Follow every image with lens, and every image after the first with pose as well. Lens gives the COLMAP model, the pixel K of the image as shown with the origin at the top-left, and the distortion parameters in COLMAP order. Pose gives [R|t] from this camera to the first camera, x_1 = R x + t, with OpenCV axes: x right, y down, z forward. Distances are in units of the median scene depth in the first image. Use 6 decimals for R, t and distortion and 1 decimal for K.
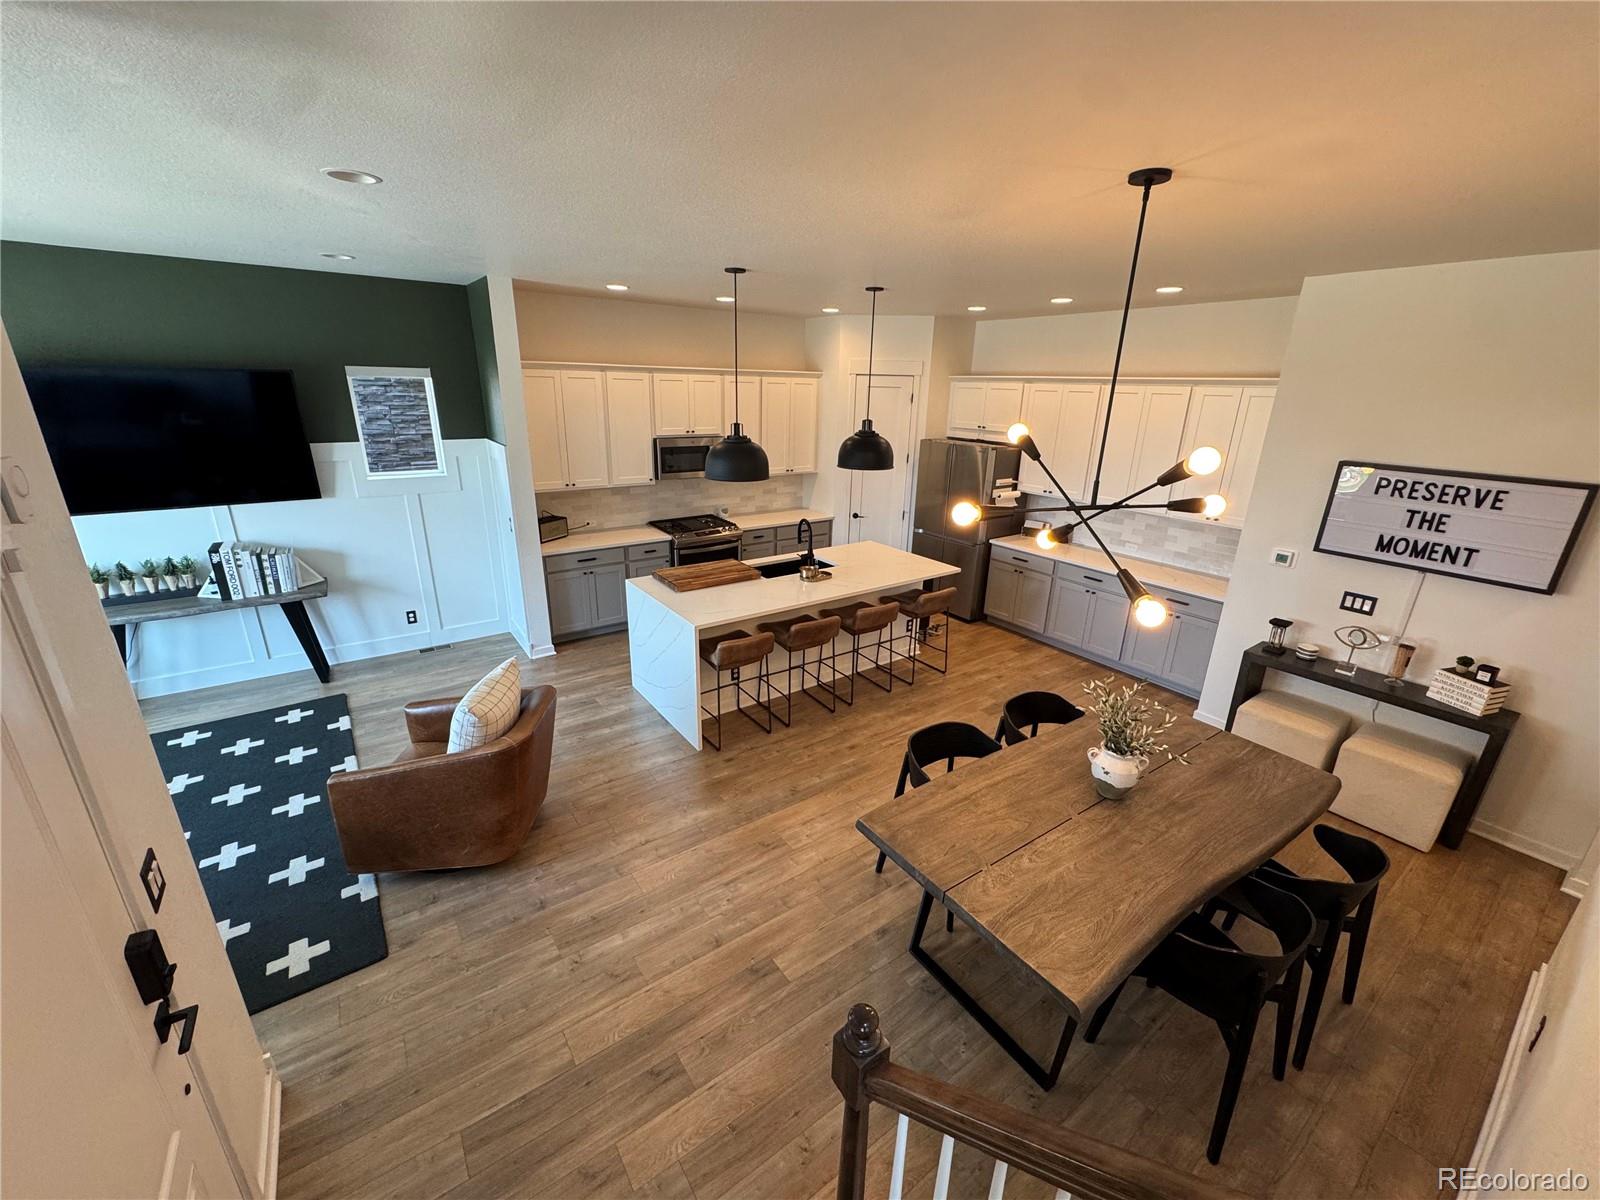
lens RADIAL K [[635.4, 0, 804.9], [0, 635.4, 597.1], [0, 0, 1]] dist [-0.004770, 0.000986]
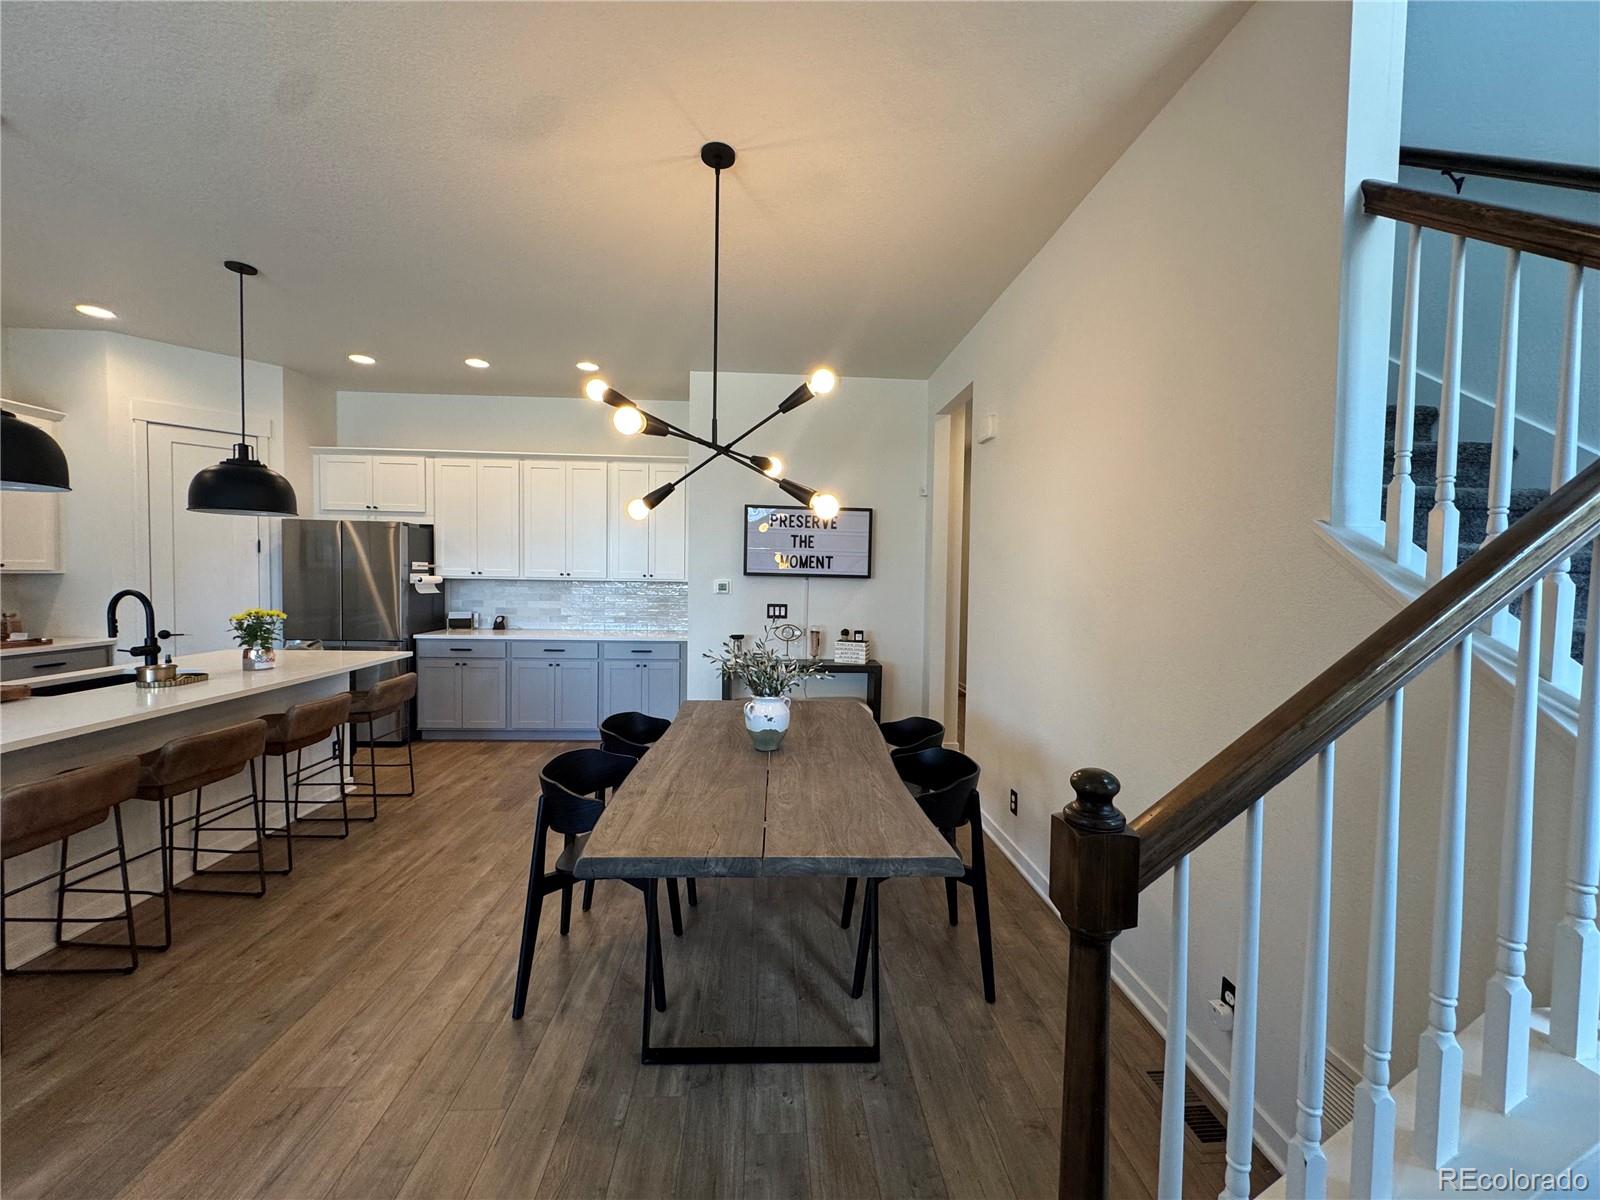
lens RADIAL K [[635.4, 0, 800.8], [0, 635.4, 596.5], [0, 0, 1]] dist [-0.004770, 0.000986]
pose [[0.536617, -0.046105, 0.842565, -0.220155], [0.266769, 0.956564, -0.117558, 0.160217], [-0.800548, 0.287854, 0.525608, 0.284859]]
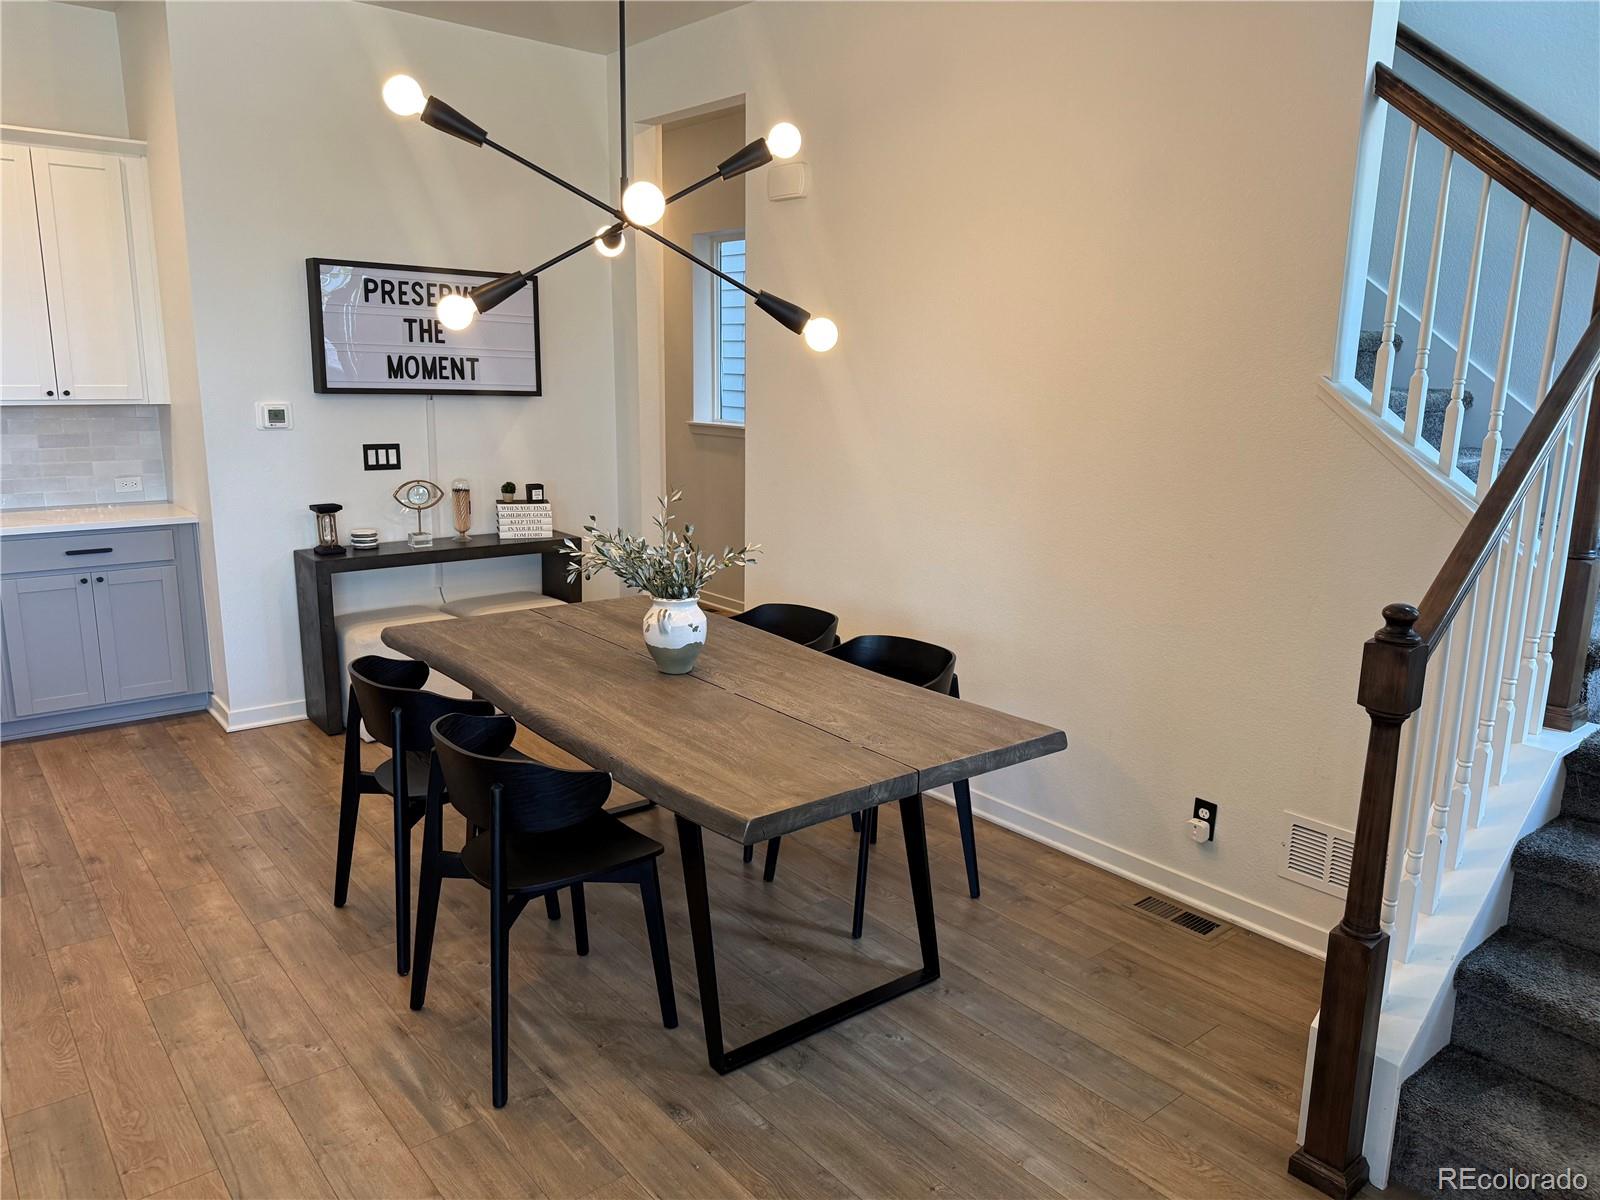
lens RADIAL K [[1119.5, 0, 813.4], [0, 1119.5, 598.2], [0, 0, 1]] dist [0.025067, -0.015559]
pose [[-0.070840, -0.227215, 0.971265, -0.496812], [0.295192, 0.925321, 0.237997, -0.000974], [-0.952808, 0.303569, 0.001522, 0.619736]]
